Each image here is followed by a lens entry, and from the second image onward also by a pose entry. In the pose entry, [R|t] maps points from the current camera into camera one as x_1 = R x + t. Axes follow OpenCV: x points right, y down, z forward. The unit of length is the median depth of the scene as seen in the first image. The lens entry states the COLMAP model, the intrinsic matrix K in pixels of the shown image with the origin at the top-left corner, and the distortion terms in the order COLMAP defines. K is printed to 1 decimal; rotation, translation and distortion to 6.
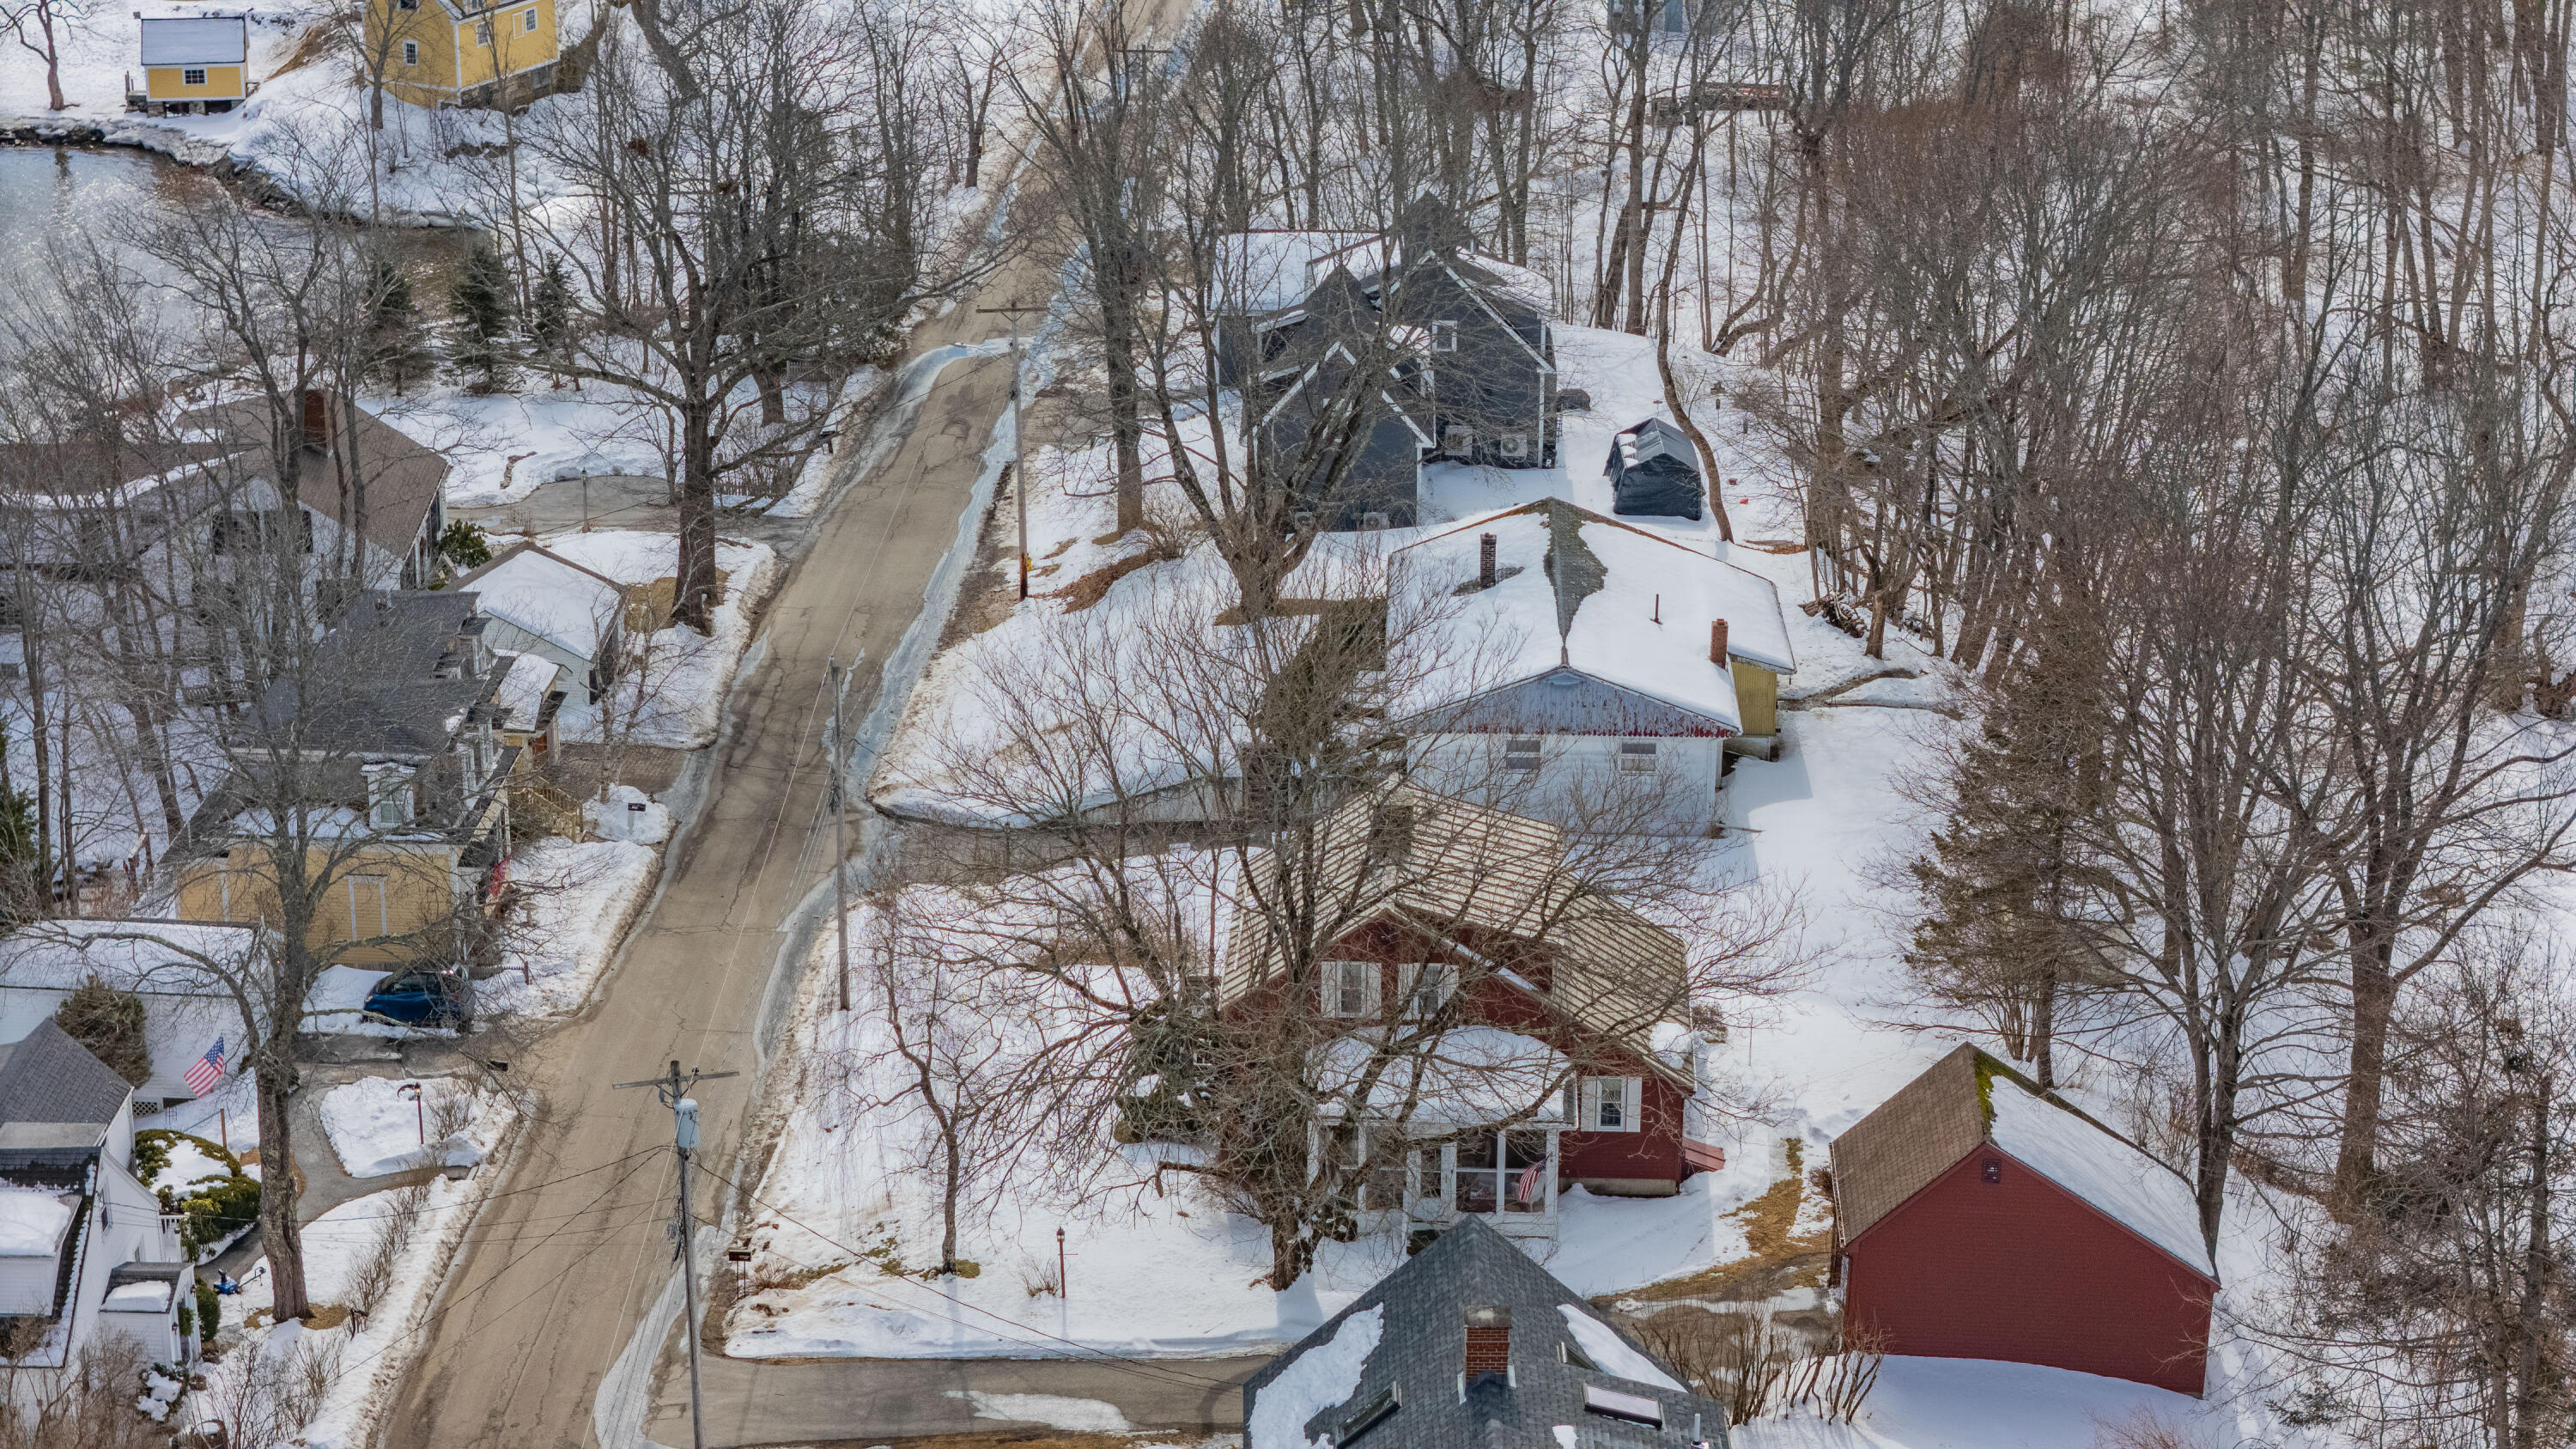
lens RADIAL K [[5331.3, 0, 1288.0], [0, 5331.3, 725.0], [0, 0, 1]] dist [-0.043442, 0.000000]
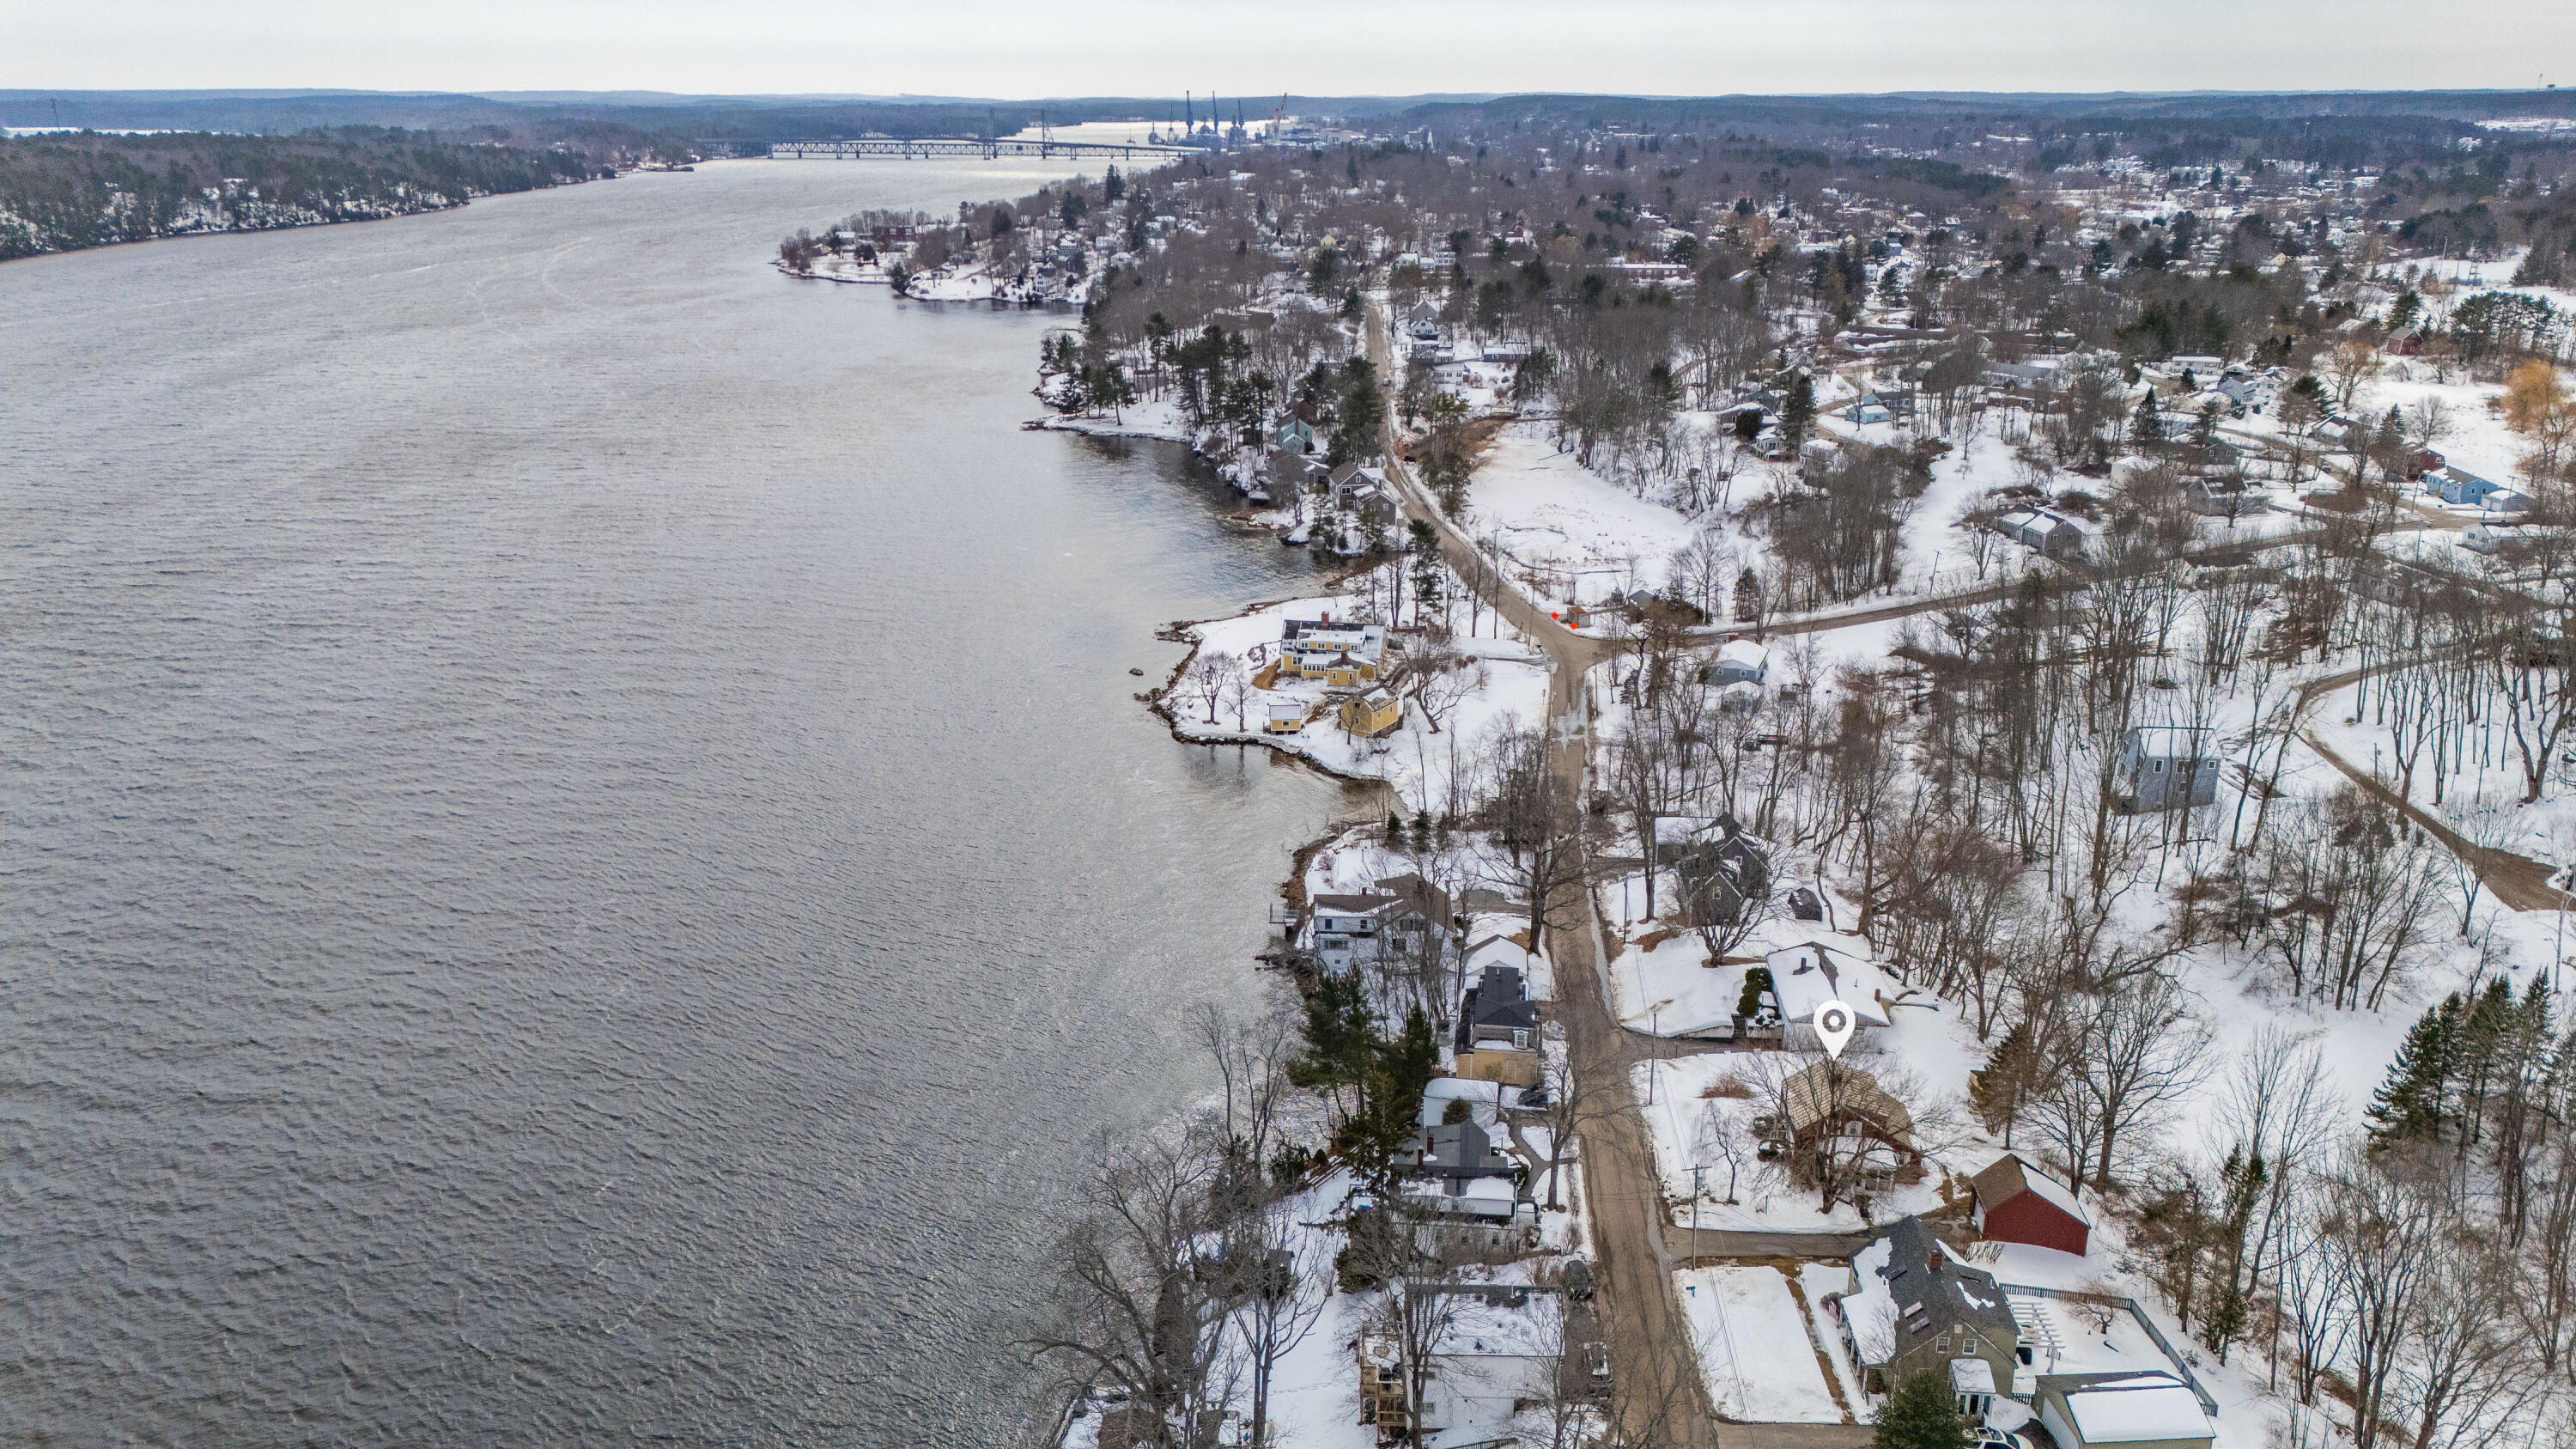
lens RADIAL K [[1804.6, 0, 1288.4], [0, 1804.6, 723.0], [0, 0, 1]] dist [0.002301, 0.000277]
pose [[0.992344, 0.011997, -0.122923, -0.150020], [-0.021073, 0.997124, -0.072800, -0.092764], [0.121696, 0.074833, 0.989742, -0.224727]]
